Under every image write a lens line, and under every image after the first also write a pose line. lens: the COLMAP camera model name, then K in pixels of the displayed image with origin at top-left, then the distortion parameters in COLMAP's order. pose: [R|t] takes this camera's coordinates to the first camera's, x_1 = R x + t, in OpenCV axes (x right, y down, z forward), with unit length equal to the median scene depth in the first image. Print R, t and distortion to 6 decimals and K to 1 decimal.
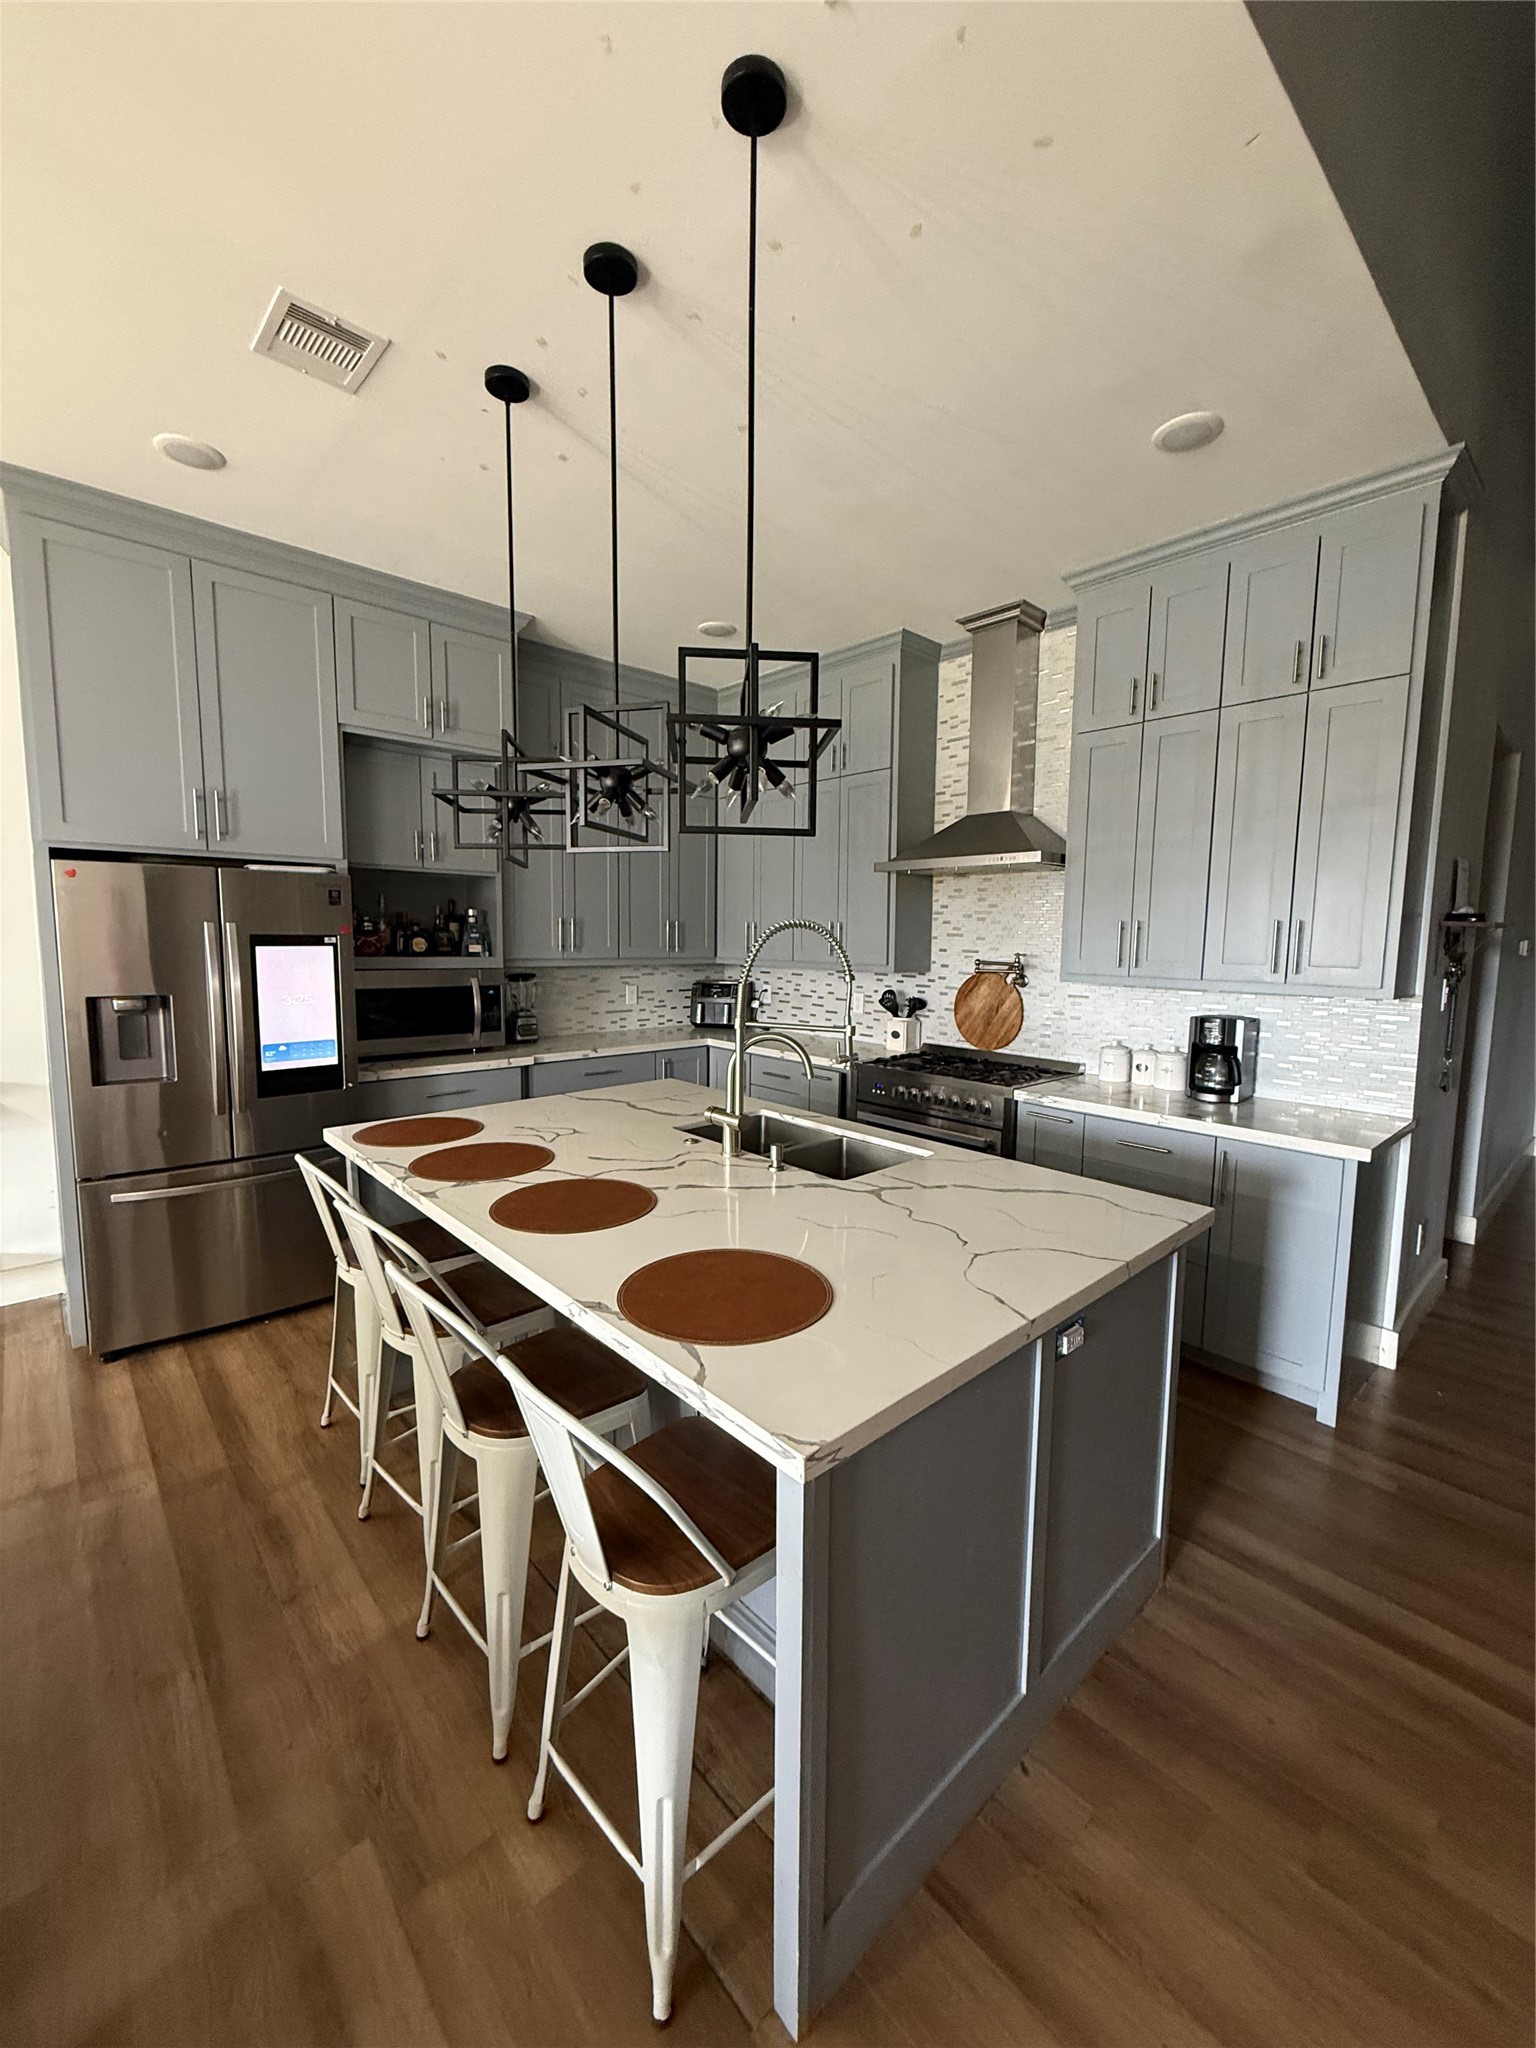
lens RADIAL K [[812.4, 0, 767.2], [0, 812.4, 1017.1], [0, 0, 1]] dist [0.002583, -0.000498]
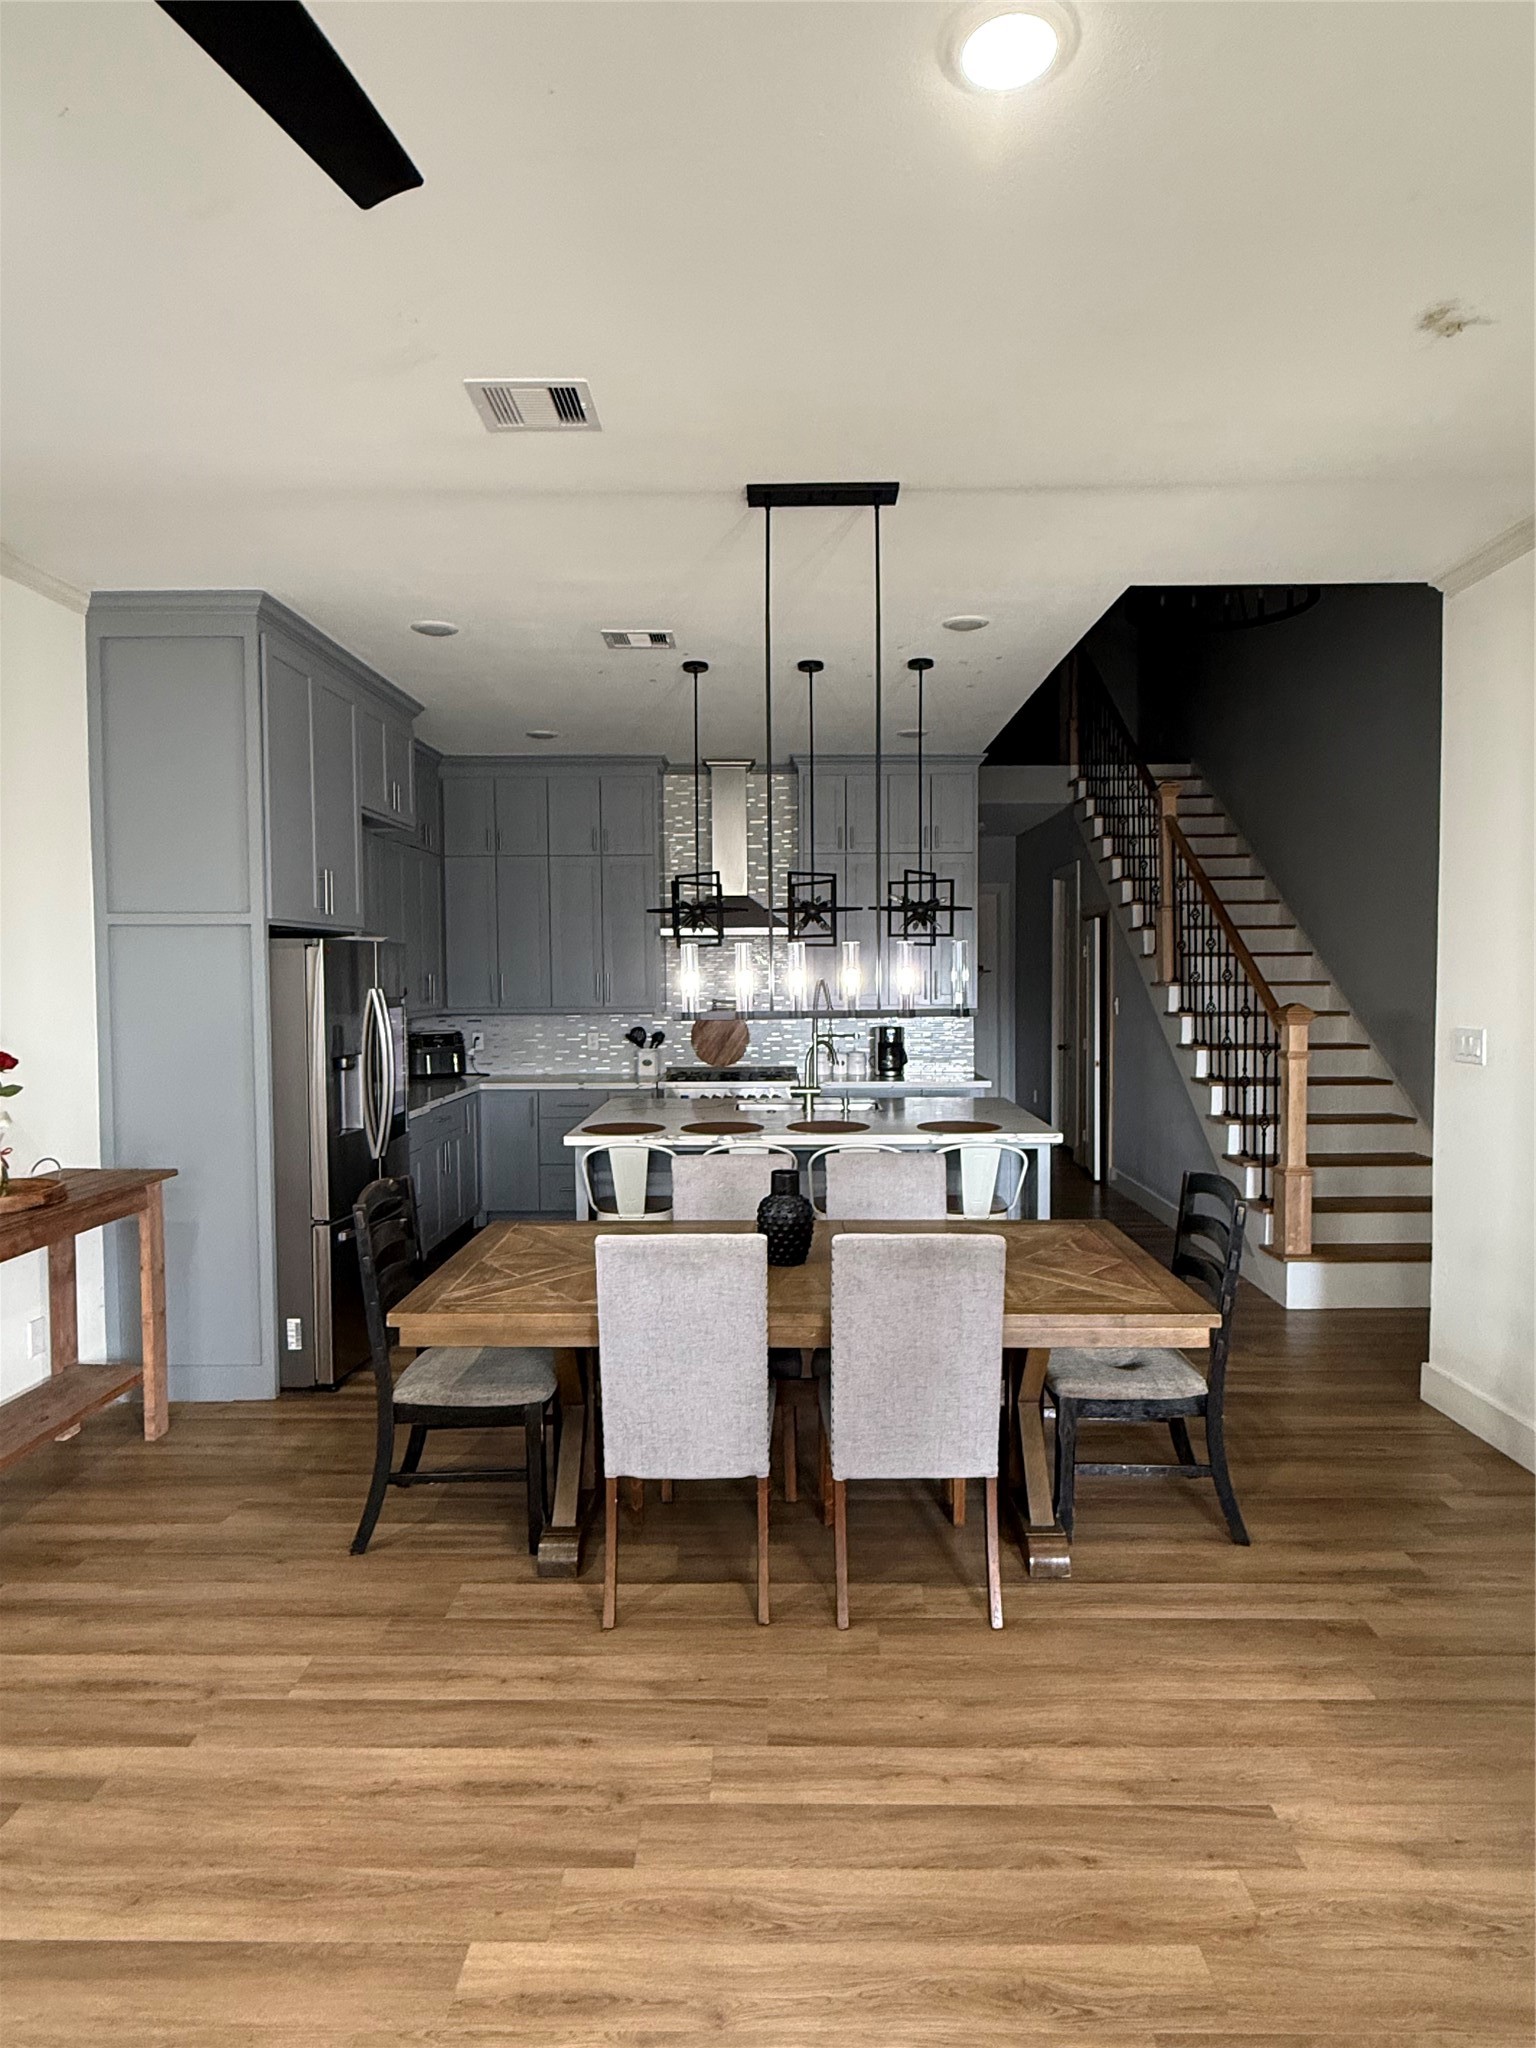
lens RADIAL K [[1153.5, 0, 773.3], [0, 1153.5, 1015.7], [0, 0, 1]] dist [-0.002415, -0.000196]
pose [[0.679817, -0.046519, 0.731905, -1.399883], [0.088784, 0.995866, -0.019170, 0.001709], [-0.727988, 0.078014, 0.681137, -0.485050]]
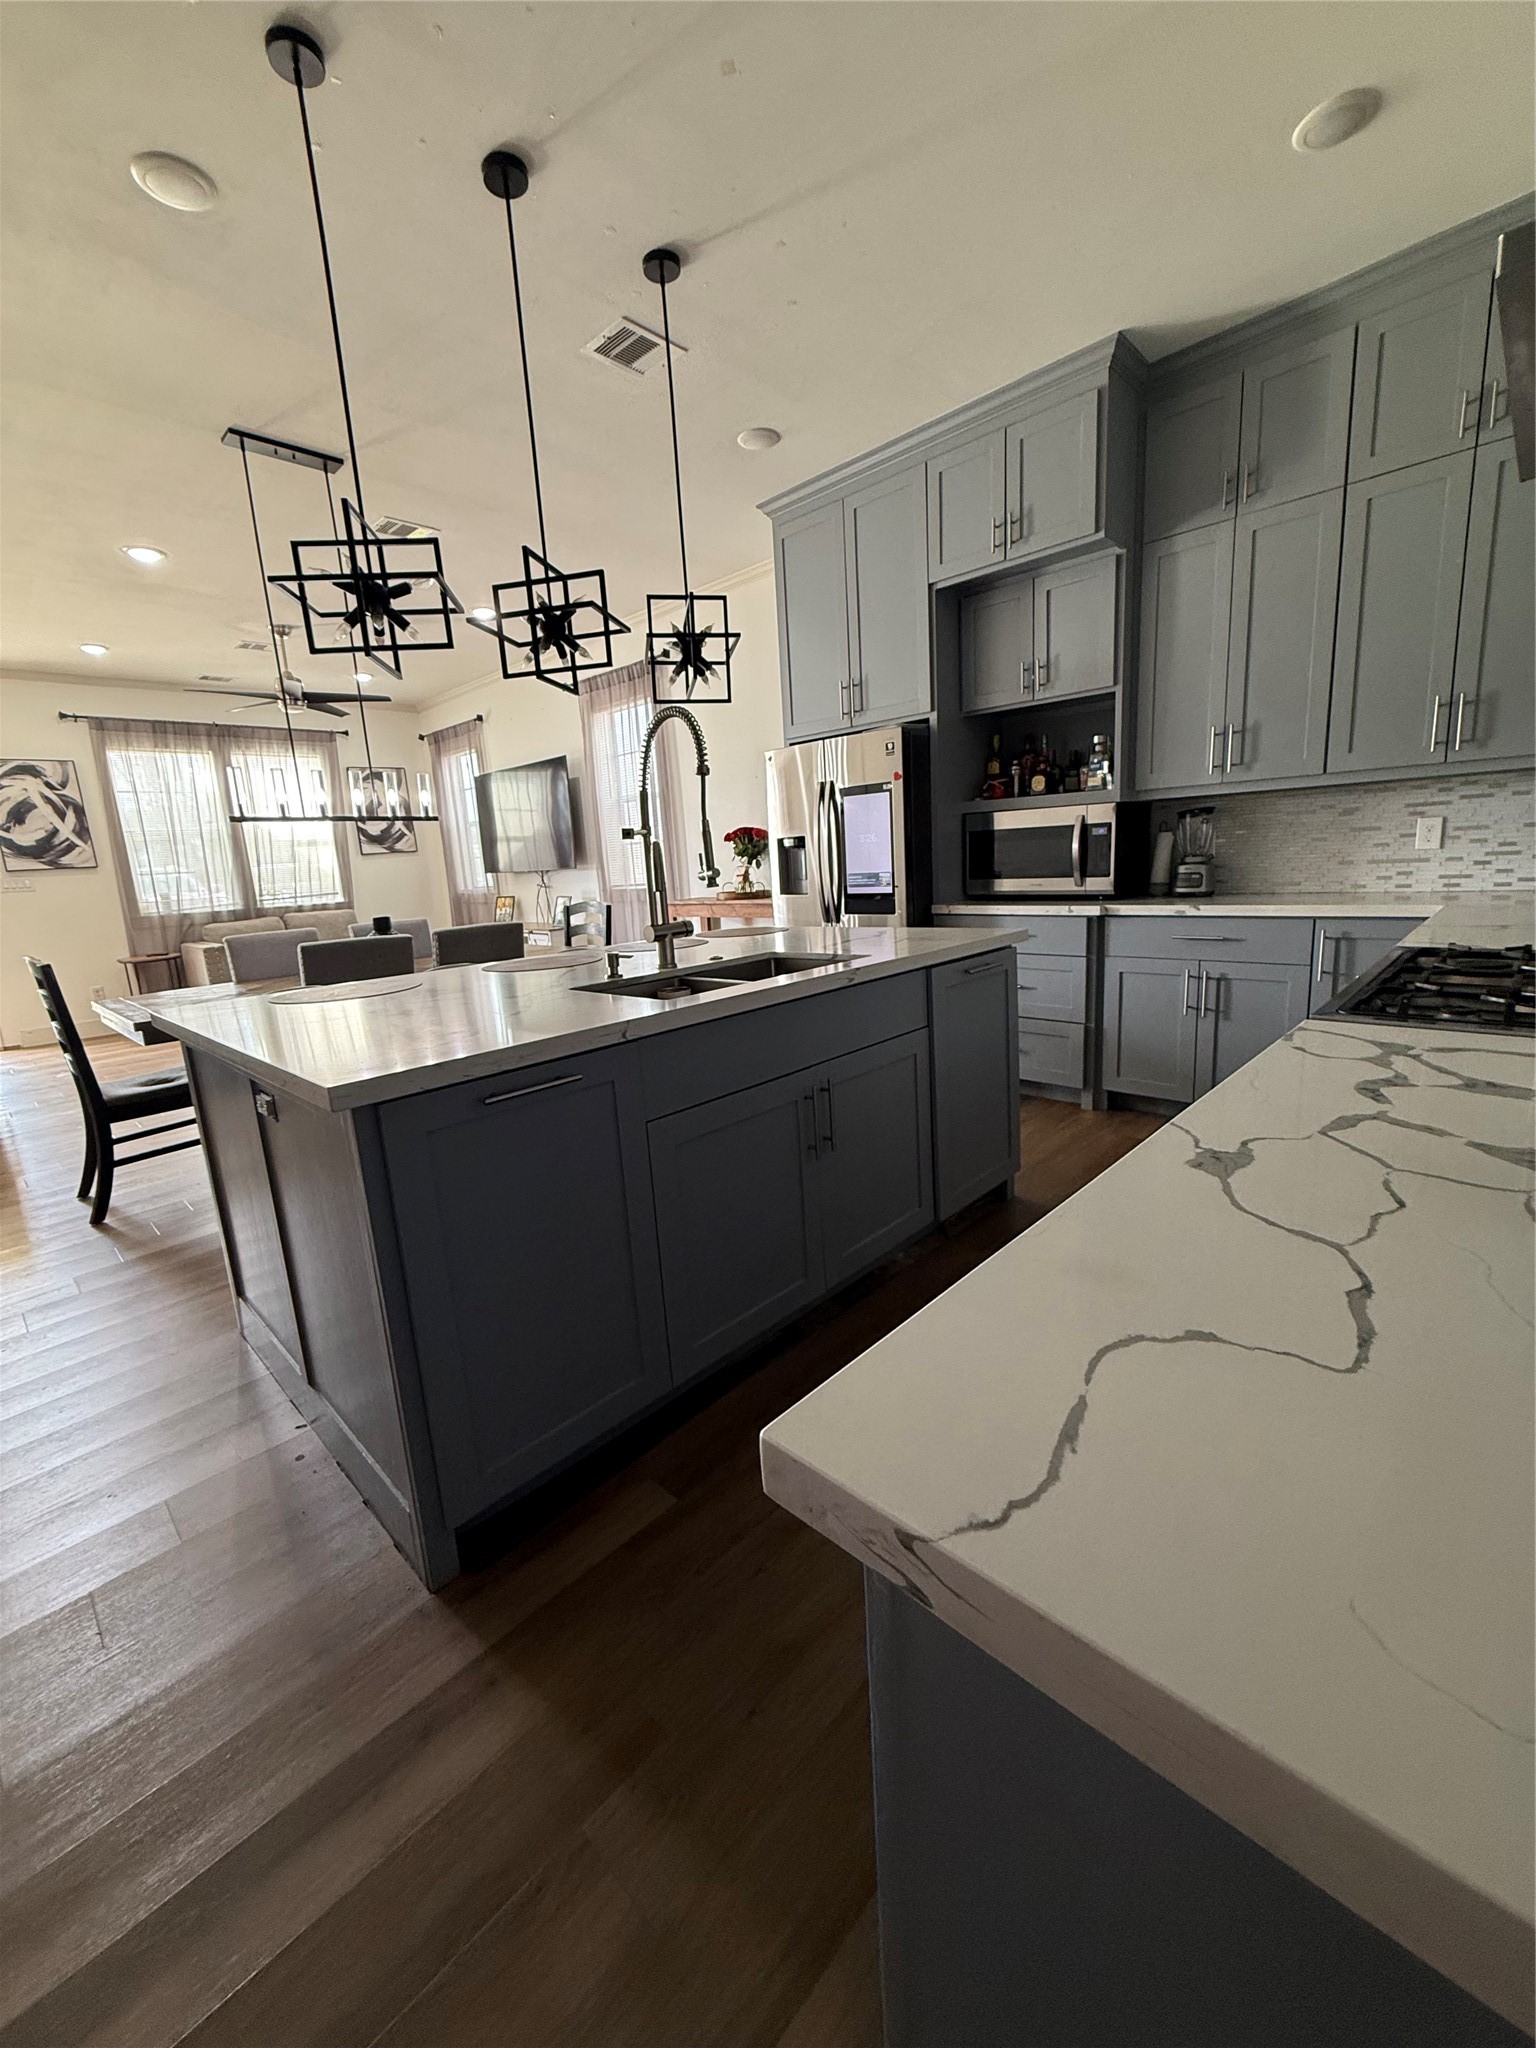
lens RADIAL K [[812.4, 0, 764.3], [0, 812.4, 1020.2], [0, 0, 1]] dist [0.002583, -0.000498]
pose [[0.063002, 0.185182, -0.980683, 0.699767], [-0.041120, 0.982282, 0.182843, 0.031526], [0.997166, 0.028806, 0.069500, 0.764060]]
